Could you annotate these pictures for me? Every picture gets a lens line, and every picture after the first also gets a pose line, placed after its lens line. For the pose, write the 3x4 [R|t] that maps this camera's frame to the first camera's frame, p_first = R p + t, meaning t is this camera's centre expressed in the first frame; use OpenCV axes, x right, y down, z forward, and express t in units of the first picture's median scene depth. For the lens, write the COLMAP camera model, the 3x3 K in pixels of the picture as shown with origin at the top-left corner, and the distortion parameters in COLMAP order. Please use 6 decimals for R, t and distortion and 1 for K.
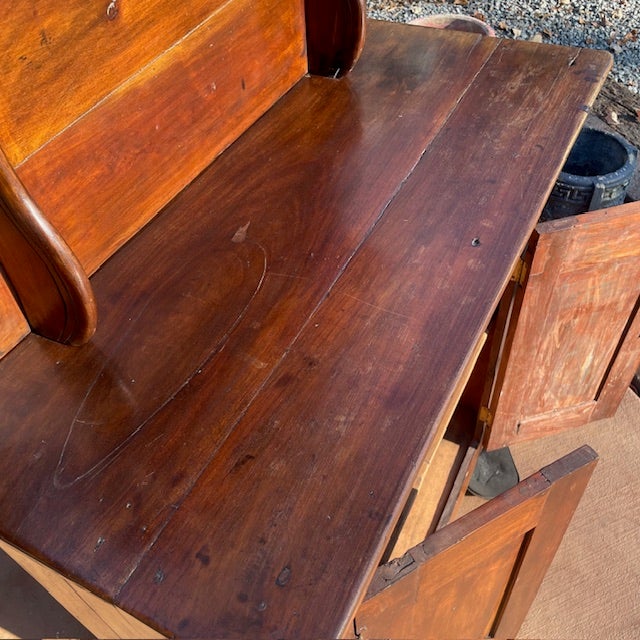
lens RADIAL K [[639.6, 0, 320.0], [0, 639.6, 320.0], [0, 0, 1]] dist [0.122452, -0.223628]
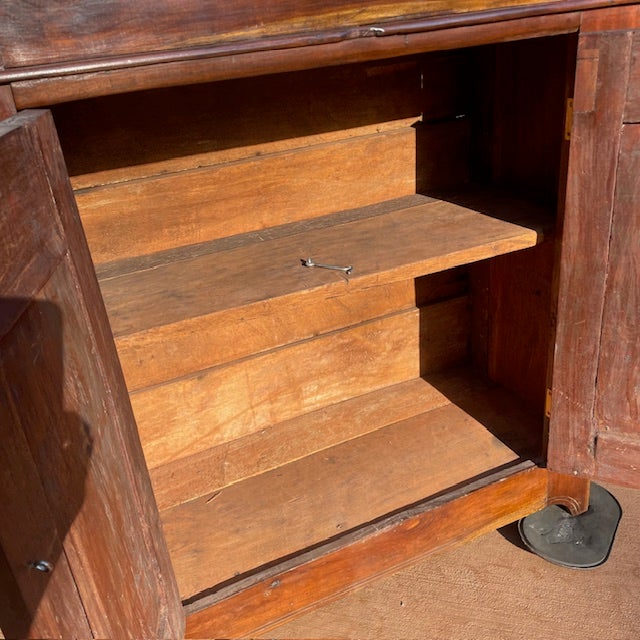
lens RADIAL K [[639.6, 0, 320.0], [0, 639.6, 320.0], [0, 0, 1]] dist [0.122452, -0.223628]
pose [[0.764907, 0.274548, -0.582701, 0.467714], [-0.446217, 0.878251, -0.171946, 0.311724], [0.464551, 0.391534, 0.794288, 0.278823]]
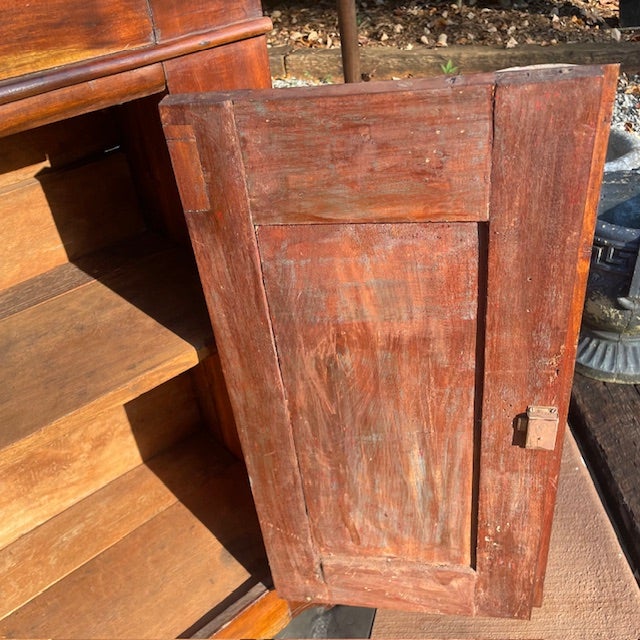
lens RADIAL K [[639.6, 0, 320.0], [0, 639.6, 320.0], [0, 0, 1]] dist [0.122452, -0.223628]
pose [[0.916319, 0.202405, -0.345530, 0.473884], [-0.266706, 0.952103, -0.149560, 0.046348], [0.298709, 0.229200, 0.926413, 0.451339]]
